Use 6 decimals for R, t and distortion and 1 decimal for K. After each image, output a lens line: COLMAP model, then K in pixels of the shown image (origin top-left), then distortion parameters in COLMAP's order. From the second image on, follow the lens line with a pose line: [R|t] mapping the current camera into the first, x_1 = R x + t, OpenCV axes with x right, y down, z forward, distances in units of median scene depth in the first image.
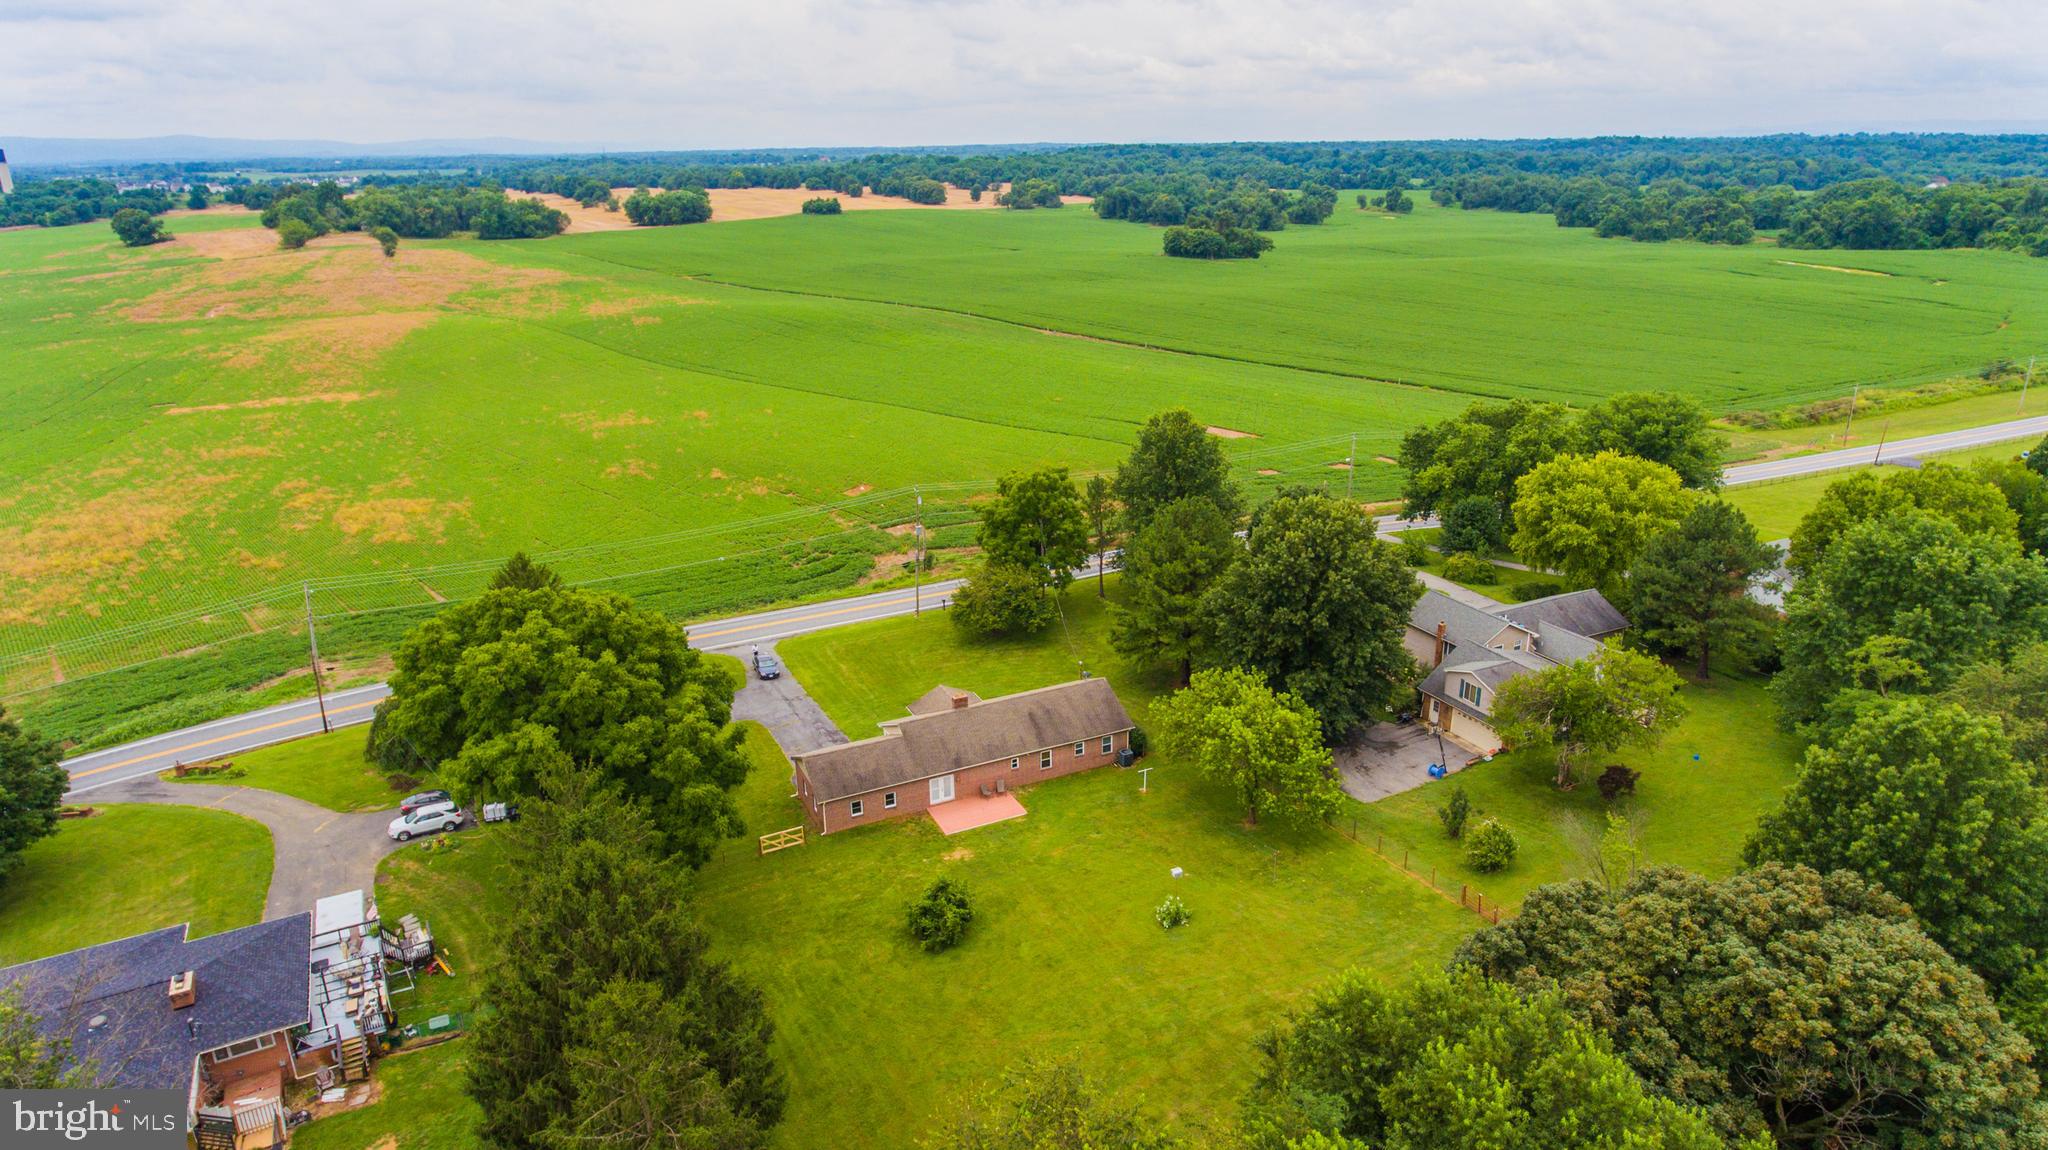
lens RADIAL K [[1202.1, 0, 1039.6], [0, 1202.1, 575.9], [0, 0, 1]] dist [-0.001078, -0.000019]
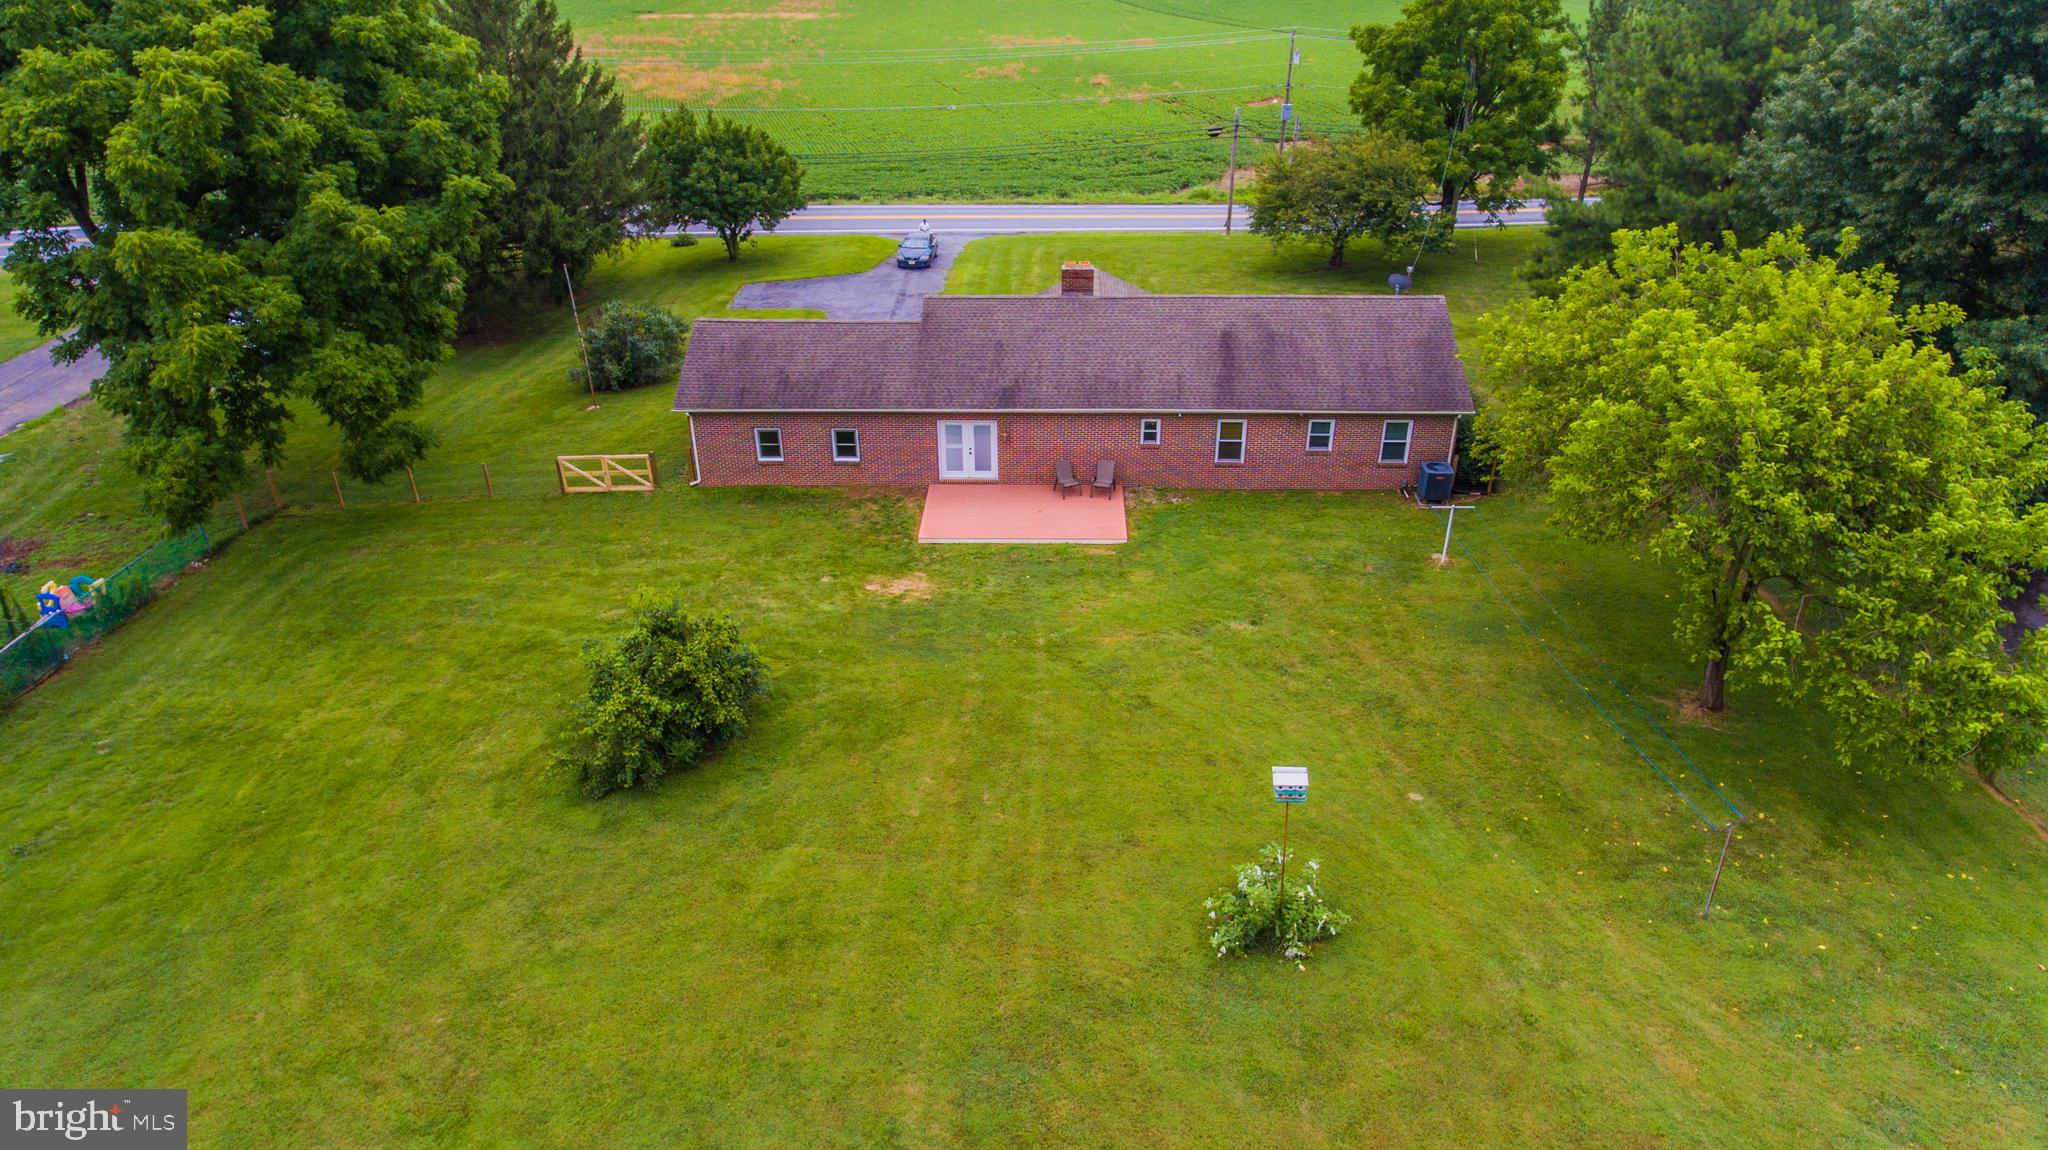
lens RADIAL K [[1202.1, 0, 1039.6], [0, 1202.1, 575.9], [0, 0, 1]] dist [-0.001078, -0.000019]
pose [[0.886818, 0.226871, -0.402595, 0.140811], [-0.151371, 0.965742, 0.210783, 0.130468], [0.436624, -0.125985, 0.890779, 0.635786]]
